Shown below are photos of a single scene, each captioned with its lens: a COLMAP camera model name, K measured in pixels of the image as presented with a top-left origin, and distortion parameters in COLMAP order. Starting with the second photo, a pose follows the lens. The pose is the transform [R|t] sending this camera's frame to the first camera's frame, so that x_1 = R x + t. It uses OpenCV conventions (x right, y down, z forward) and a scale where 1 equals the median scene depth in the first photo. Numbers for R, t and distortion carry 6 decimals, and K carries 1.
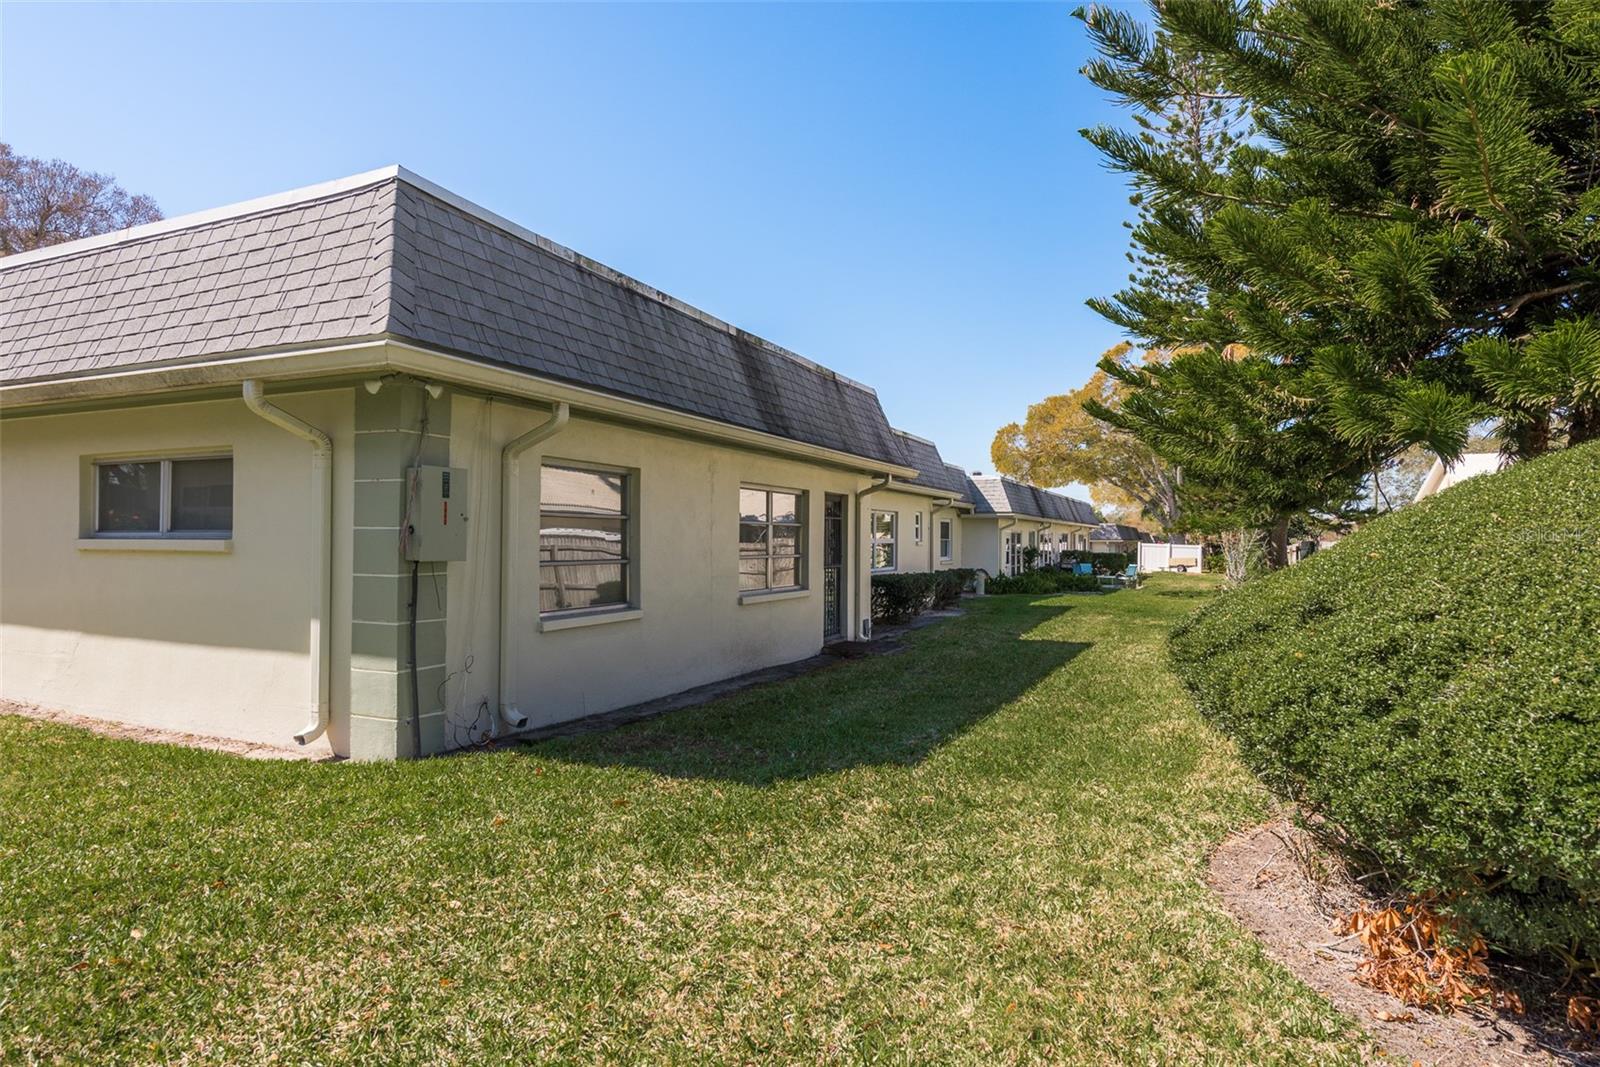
lens RADIAL K [[884.6, 0, 804.2], [0, 884.6, 531.4], [0, 0, 1]] dist [0.020634, -0.014725]
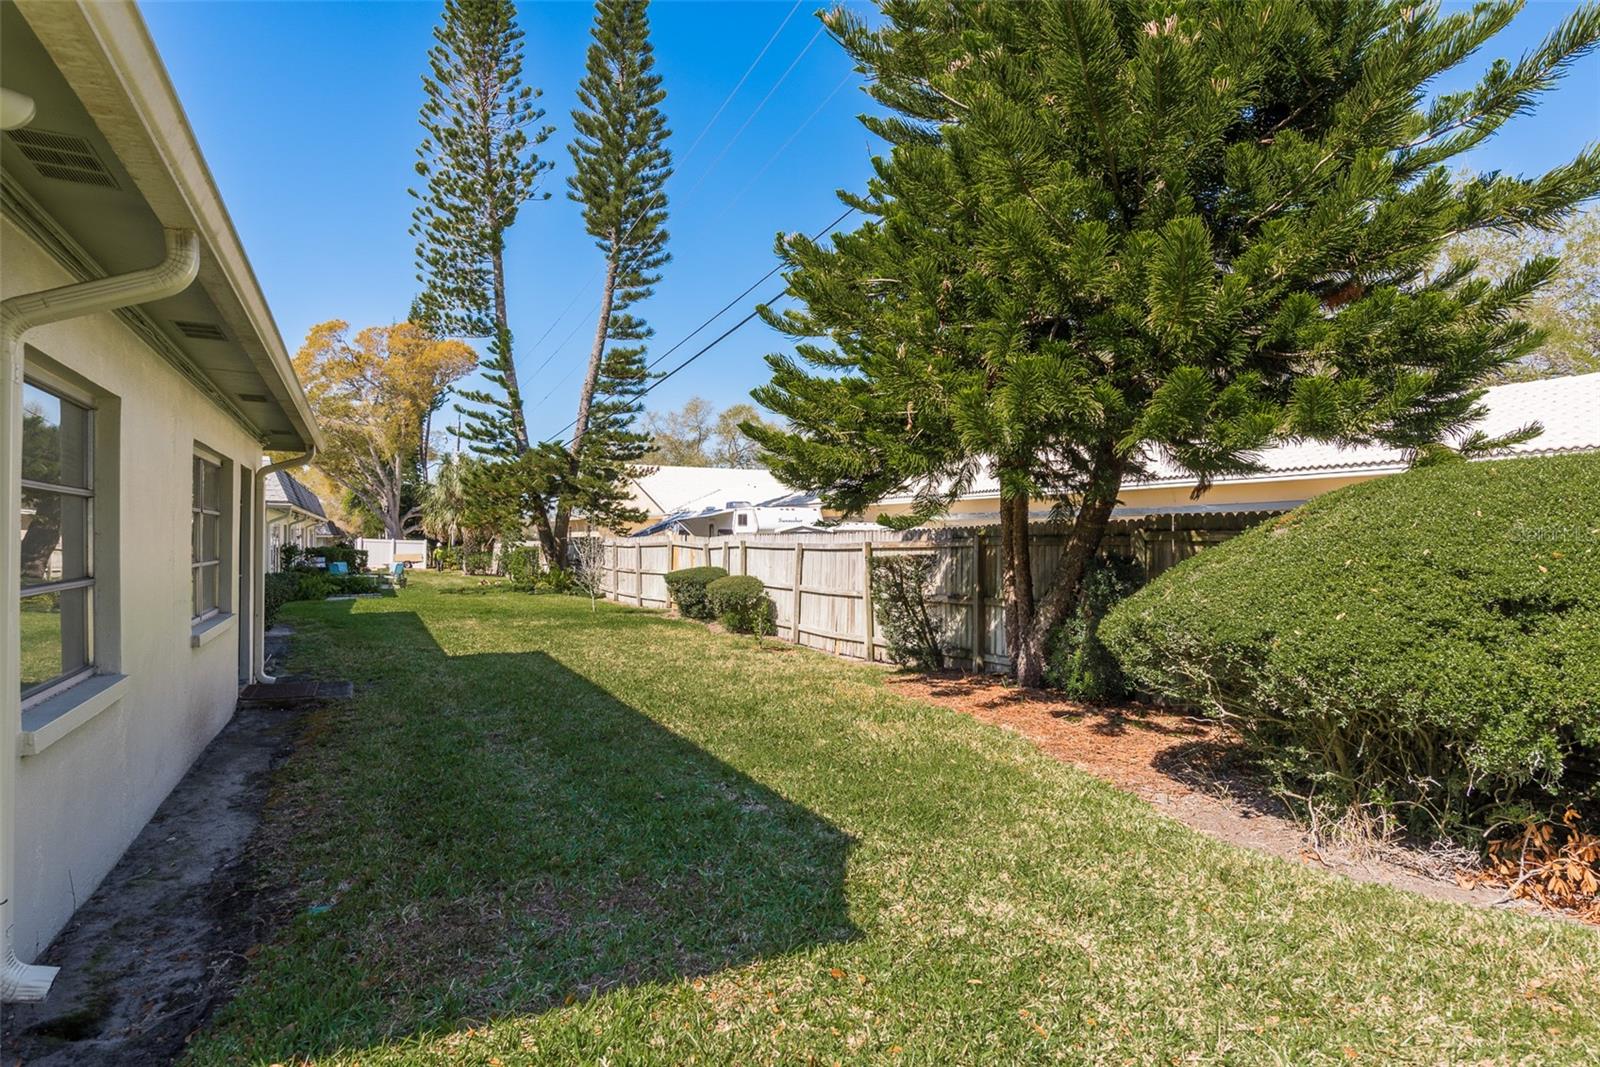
lens RADIAL K [[884.6, 0, 802.6], [0, 884.6, 530.5], [0, 0, 1]] dist [0.020634, -0.014725]
pose [[0.637028, 0.006068, 0.770817, -0.269524], [-0.009868, 0.999951, 0.000283, 0.000995], [-0.770777, -0.007787, 0.637057, 0.305831]]
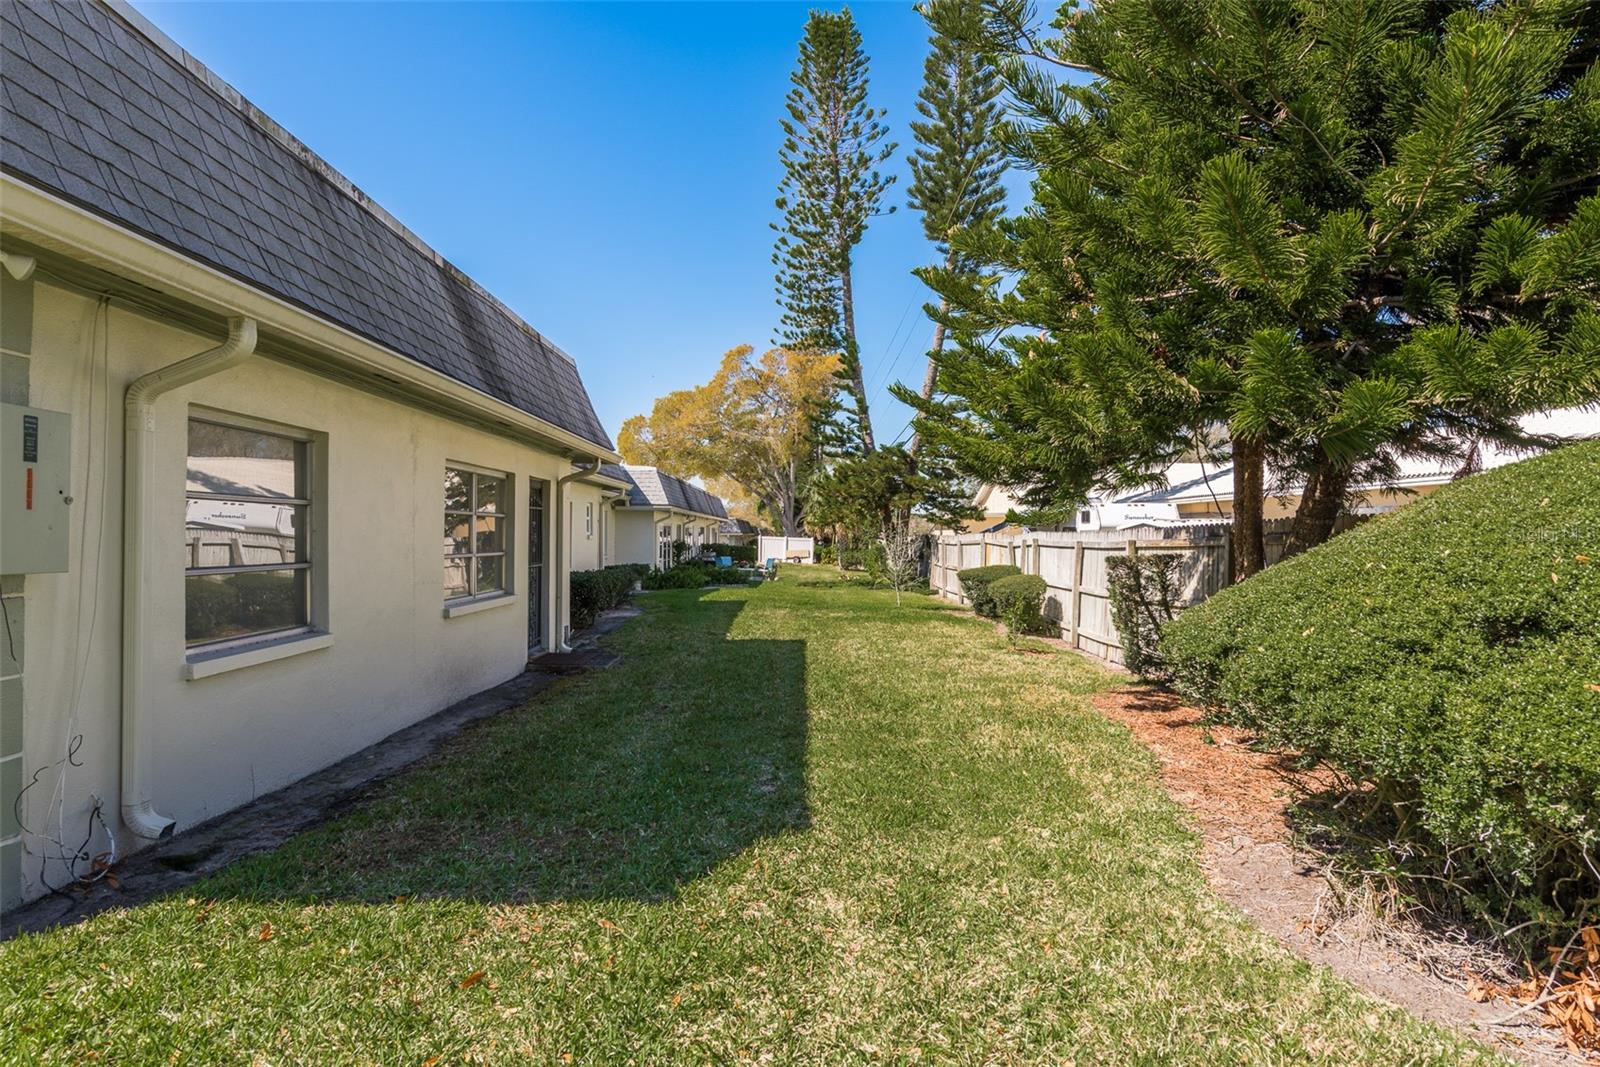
lens RADIAL K [[884.6, 0, 800.3], [0, 884.6, 533.1], [0, 0, 1]] dist [0.020634, -0.014725]
pose [[0.907632, 0.001530, 0.419763, -0.115645], [-0.005780, 0.999944, 0.008854, -0.000171], [-0.419726, -0.010462, 0.907591, 0.164660]]
